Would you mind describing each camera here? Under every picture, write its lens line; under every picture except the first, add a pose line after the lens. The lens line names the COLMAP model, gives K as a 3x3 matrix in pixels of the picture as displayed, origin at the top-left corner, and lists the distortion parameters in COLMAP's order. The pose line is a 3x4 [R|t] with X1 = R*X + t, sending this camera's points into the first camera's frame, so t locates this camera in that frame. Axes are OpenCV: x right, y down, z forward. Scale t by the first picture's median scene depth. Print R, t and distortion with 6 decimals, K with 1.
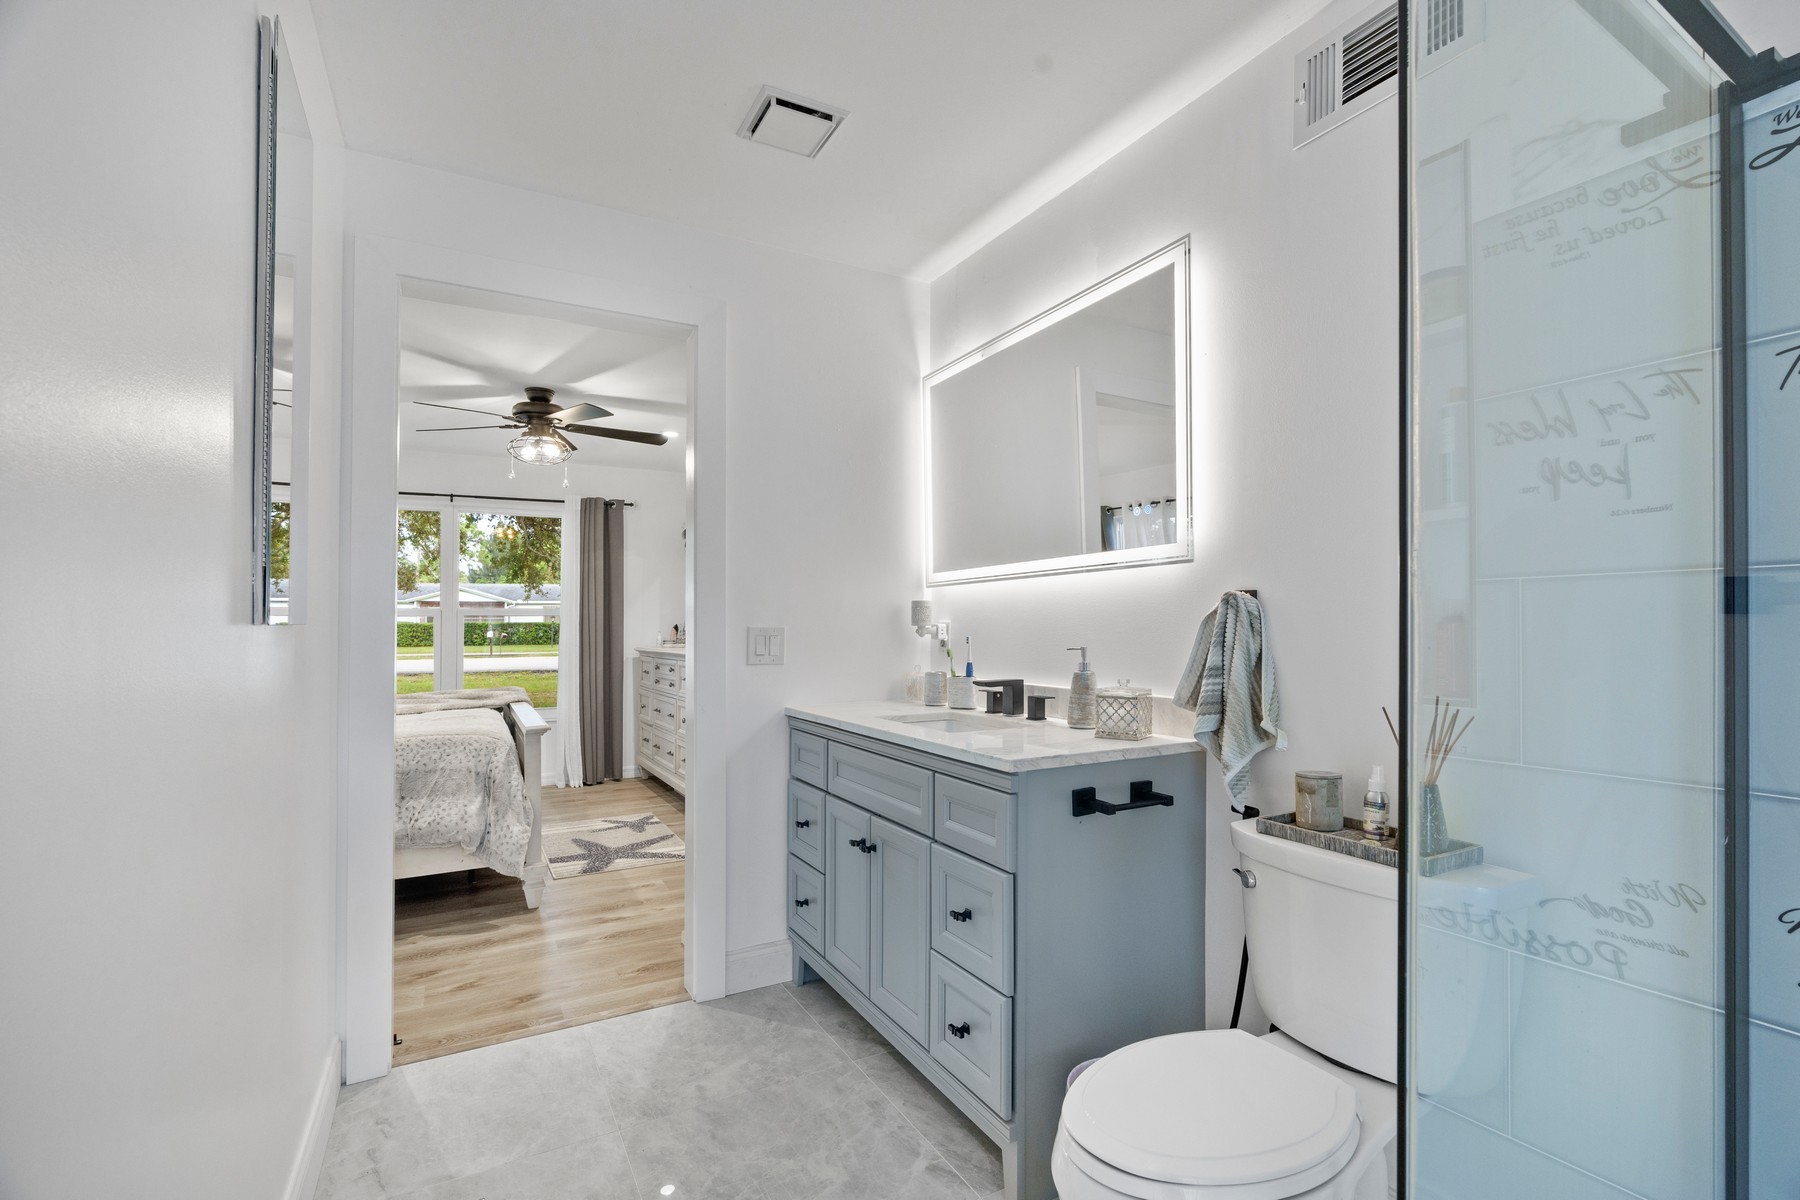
lens RADIAL K [[817.6, 0, 893.2], [0, 817.6, 629.0], [0, 0, 1]] dist [-0.006019, -0.000446]
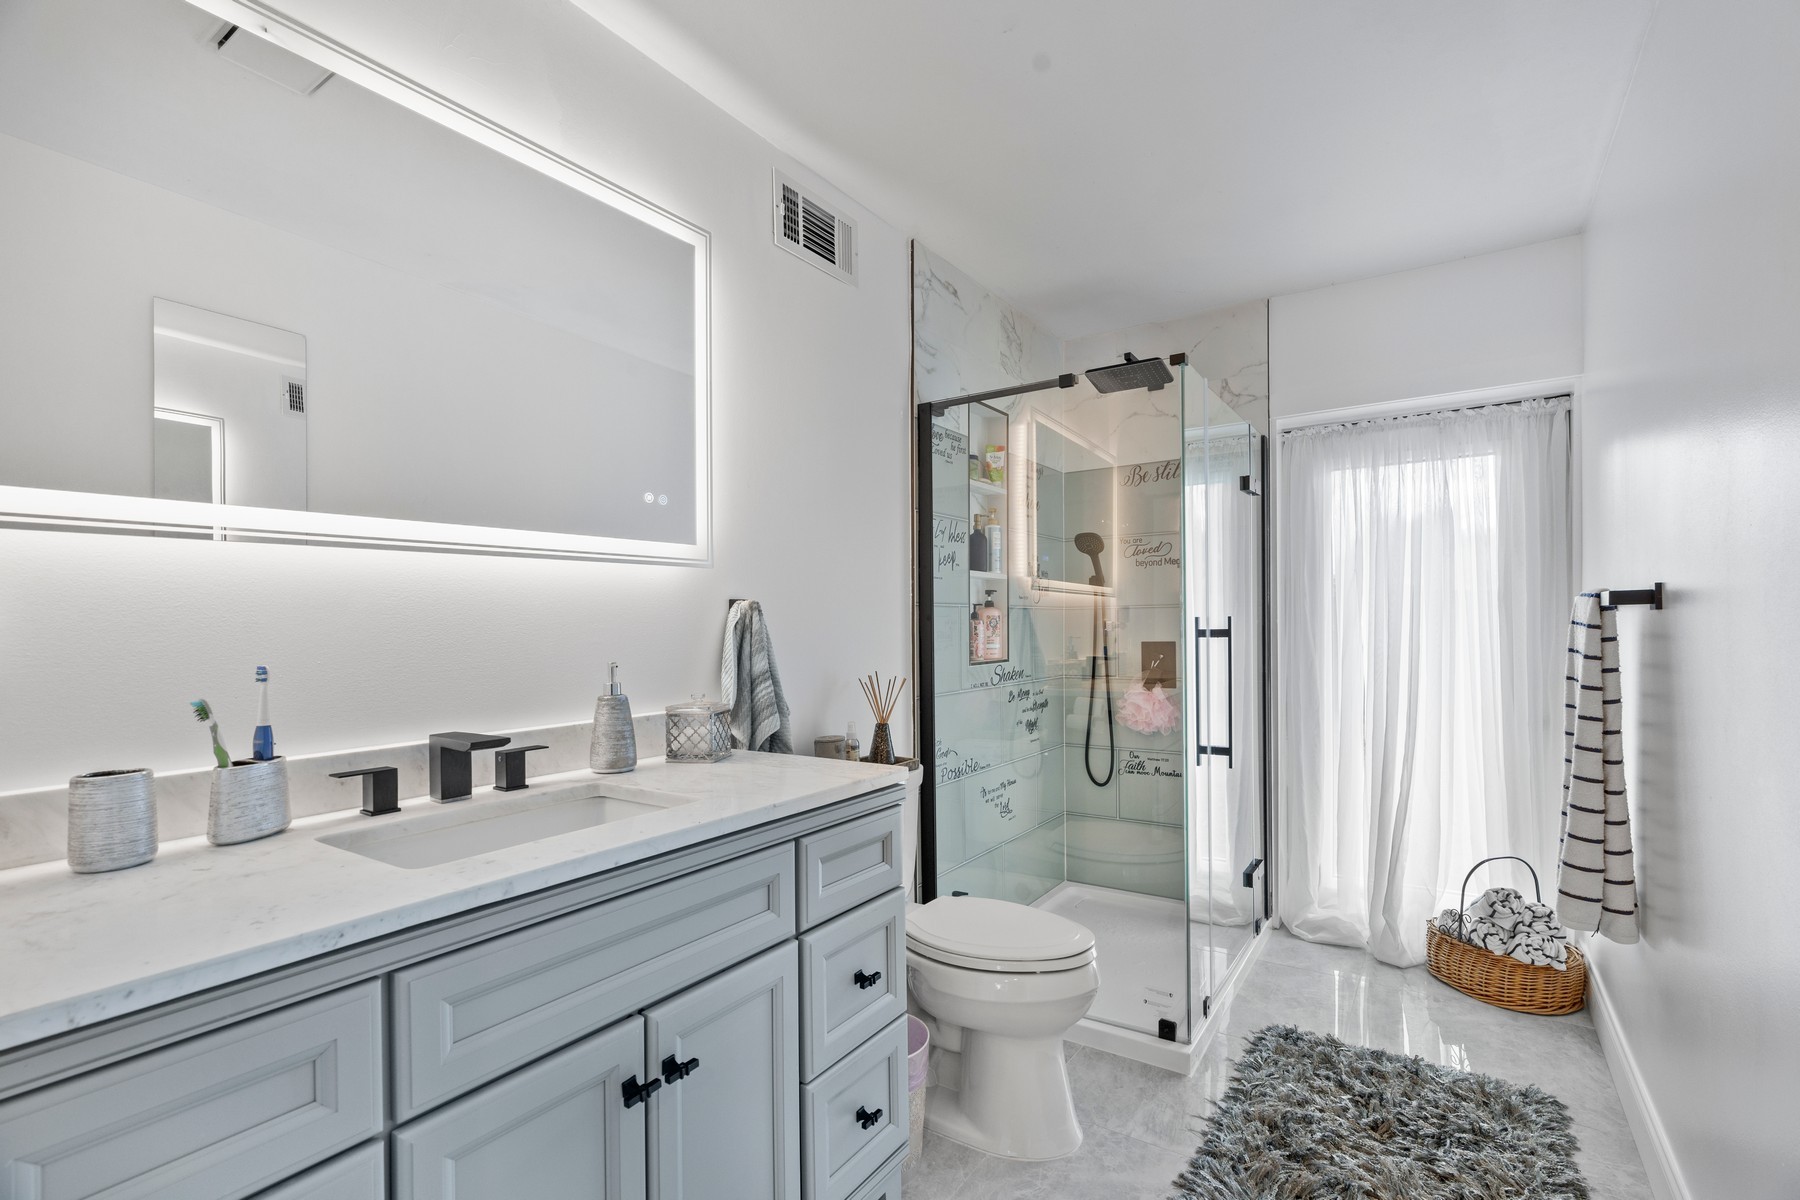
lens RADIAL K [[817.6, 0, 893.2], [0, 817.6, 629.0], [0, 0, 1]] dist [-0.006019, -0.000446]
pose [[-0.424882, -0.003962, 0.905240, -0.534067], [0.007282, 0.999943, 0.007795, -0.011578], [-0.905219, 0.009904, -0.424829, 1.058243]]
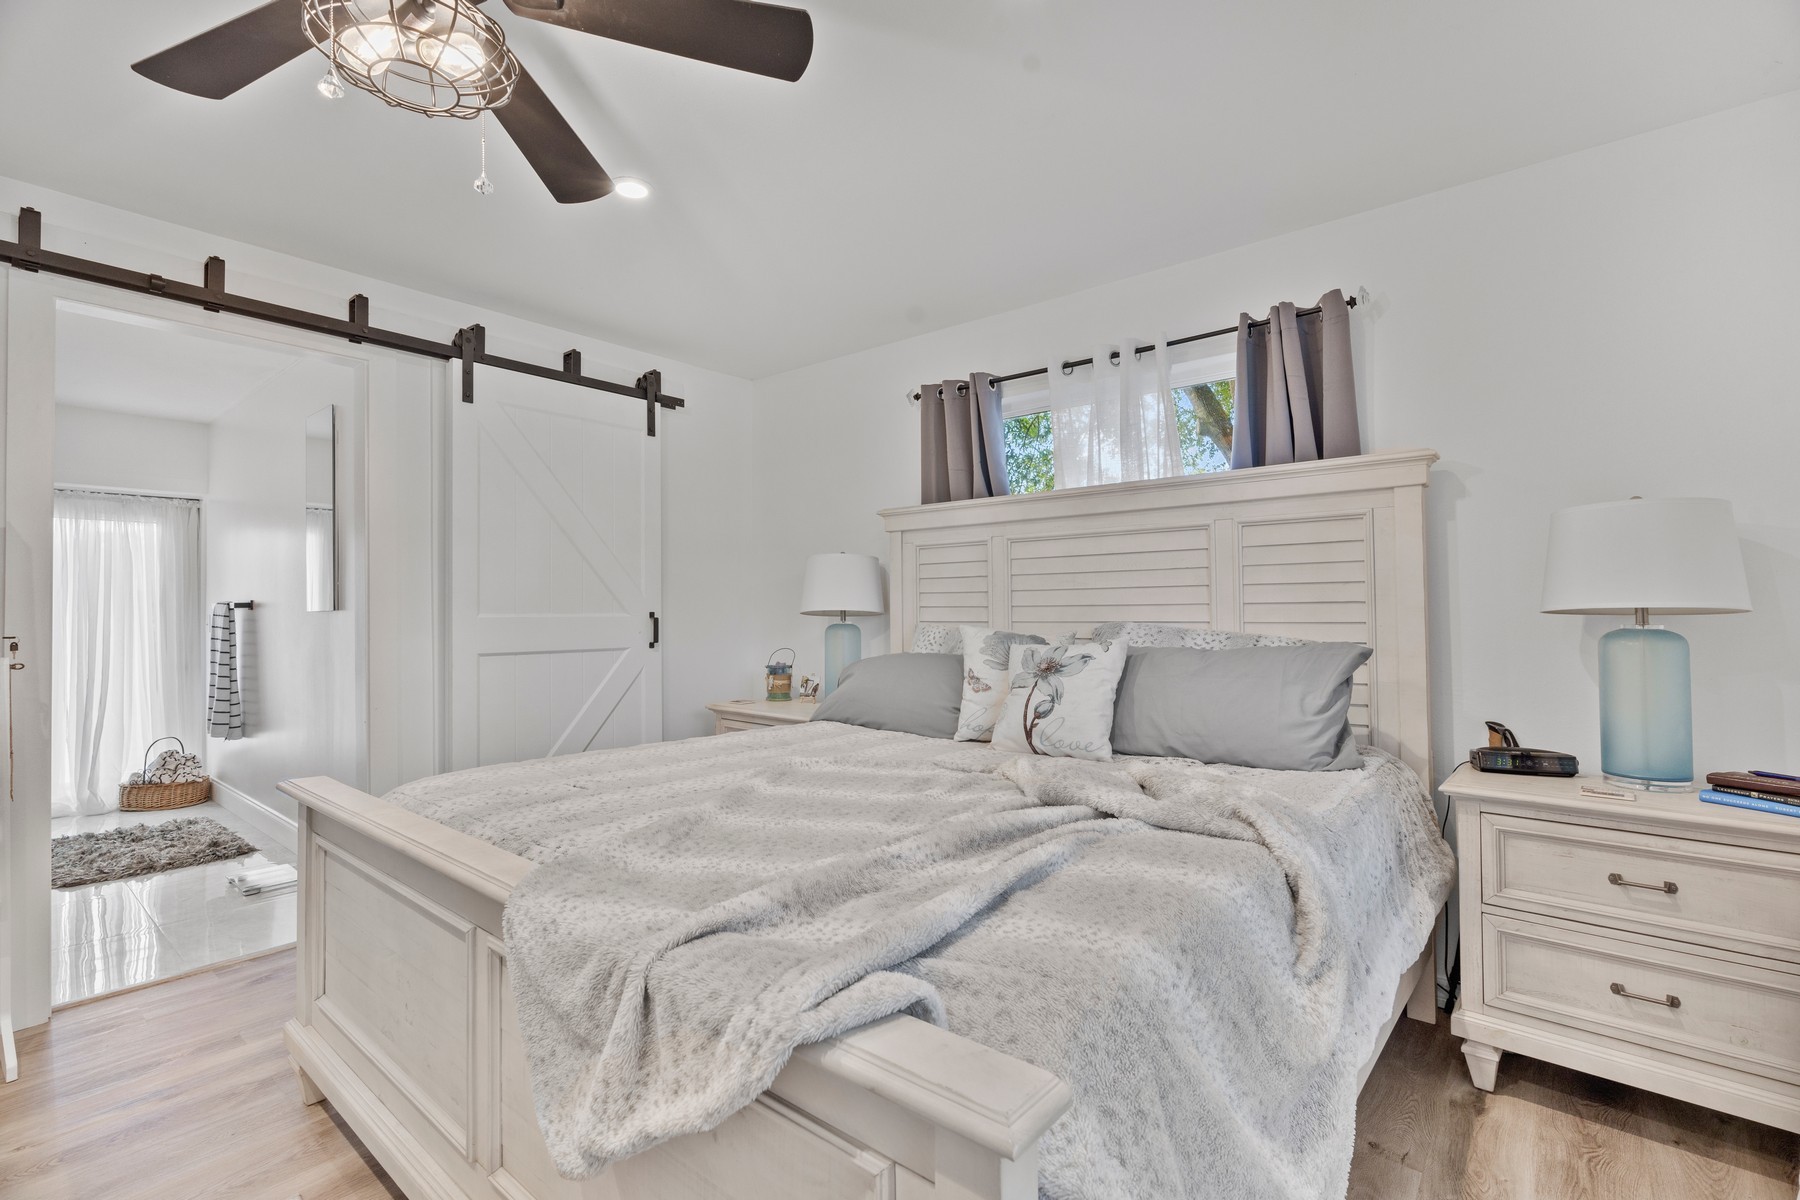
lens RADIAL K [[811.5, 0, 903.9], [0, 811.5, 599.1], [0, 0, 1]] dist [-0.000687, 0.000088]
pose [[-0.942075, 0.001870, -0.335397, -0.727883], [0.007038, 0.999874, -0.014194, -0.008959], [0.335328, -0.015733, -0.941970, 1.665074]]
